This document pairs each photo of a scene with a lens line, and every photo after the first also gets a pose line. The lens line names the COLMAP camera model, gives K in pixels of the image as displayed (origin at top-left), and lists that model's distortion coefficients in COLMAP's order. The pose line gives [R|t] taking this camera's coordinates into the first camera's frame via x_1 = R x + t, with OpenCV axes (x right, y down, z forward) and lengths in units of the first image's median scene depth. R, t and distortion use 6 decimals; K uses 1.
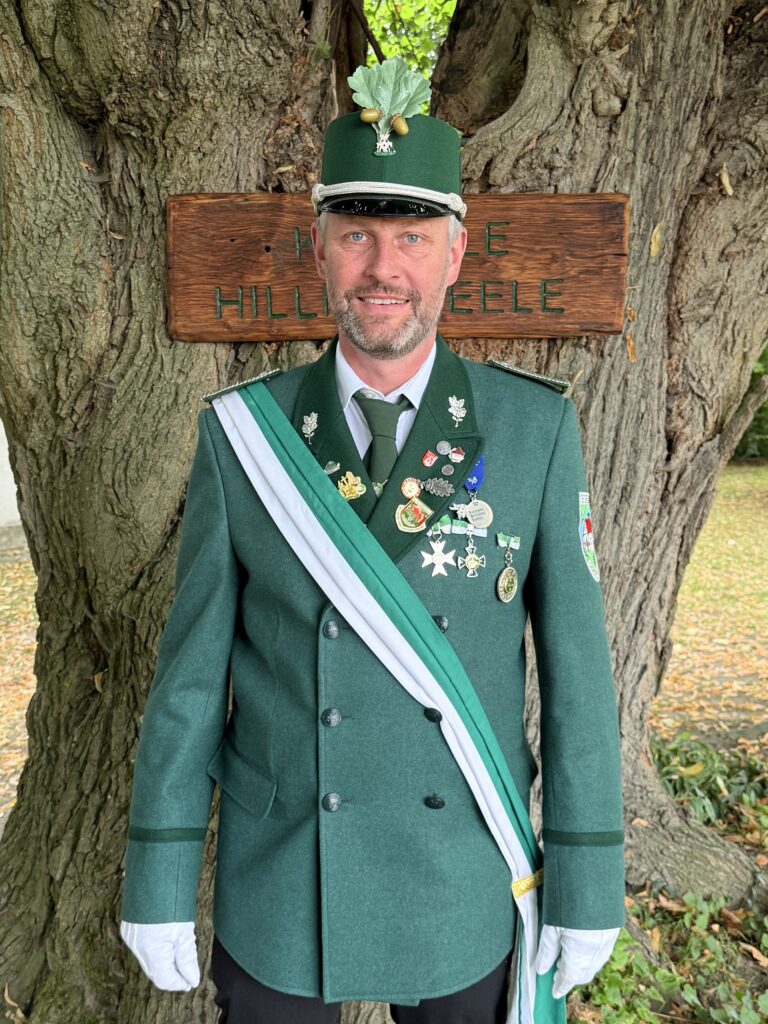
lens RADIAL K [[1273.4, 0, 398.2], [0, 1273.4, 527.1], [0, 0, 1]] dist [0.217437, -0.520595]
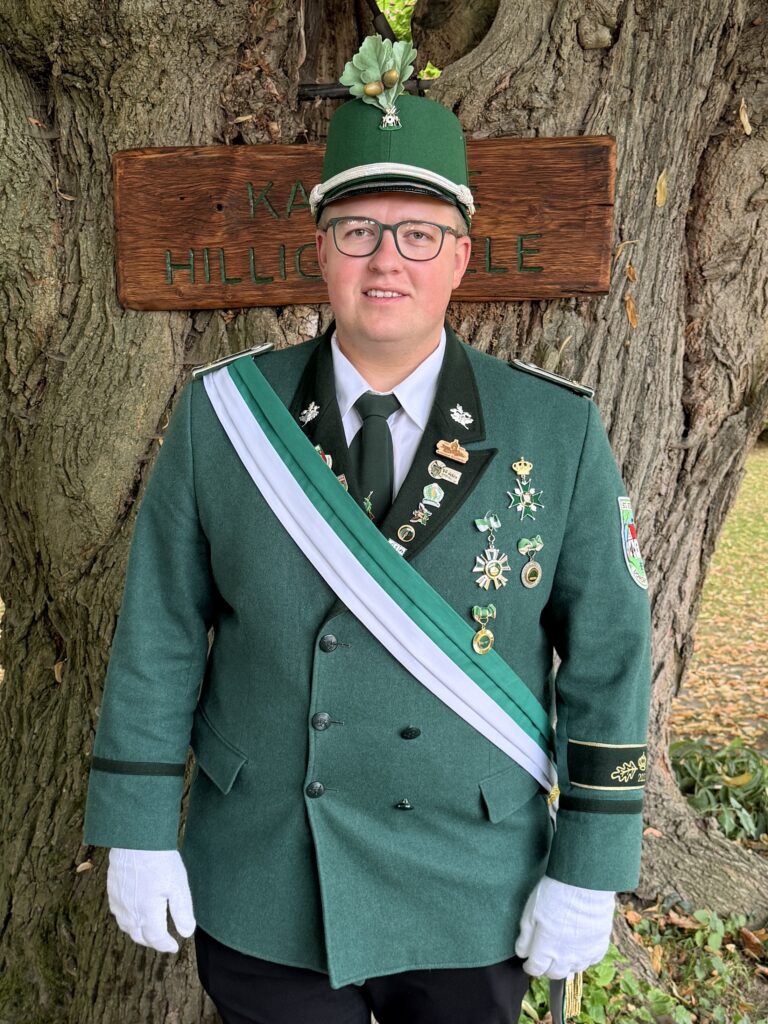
lens RADIAL K [[1378.7, 0, 361.6], [0, 1378.7, 583.1], [0, 0, 1]] dist [0.217010, -0.517606]
pose [[0.994771, 0.005709, -0.101967, 0.096570], [-0.000944, 0.998908, 0.046714, 0.005998], [0.102122, -0.046373, 0.993690, 0.000362]]
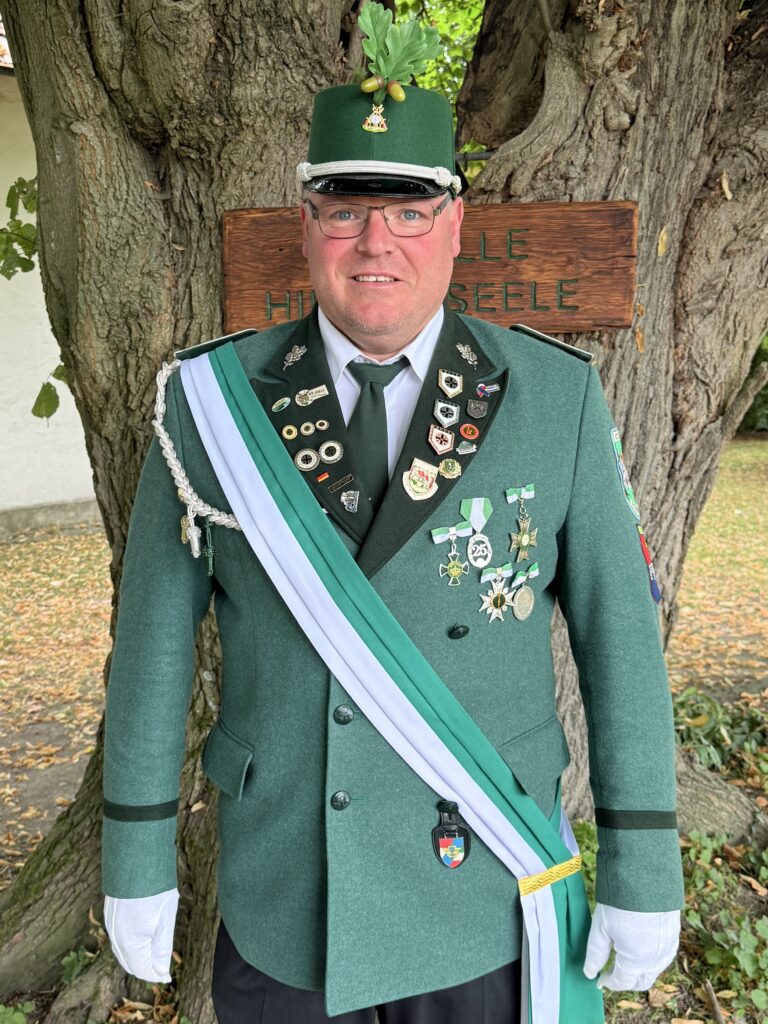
lens RADIAL K [[1173.5, 0, 379.9], [0, 1173.5, 525.8], [0, 0, 1]] dist [0.216629, -0.522737]
pose [[0.999197, -0.006788, -0.039476, -0.002955], [0.007658, 0.999730, 0.021935, -0.003891], [0.039316, -0.022220, 0.998980, -0.032458]]
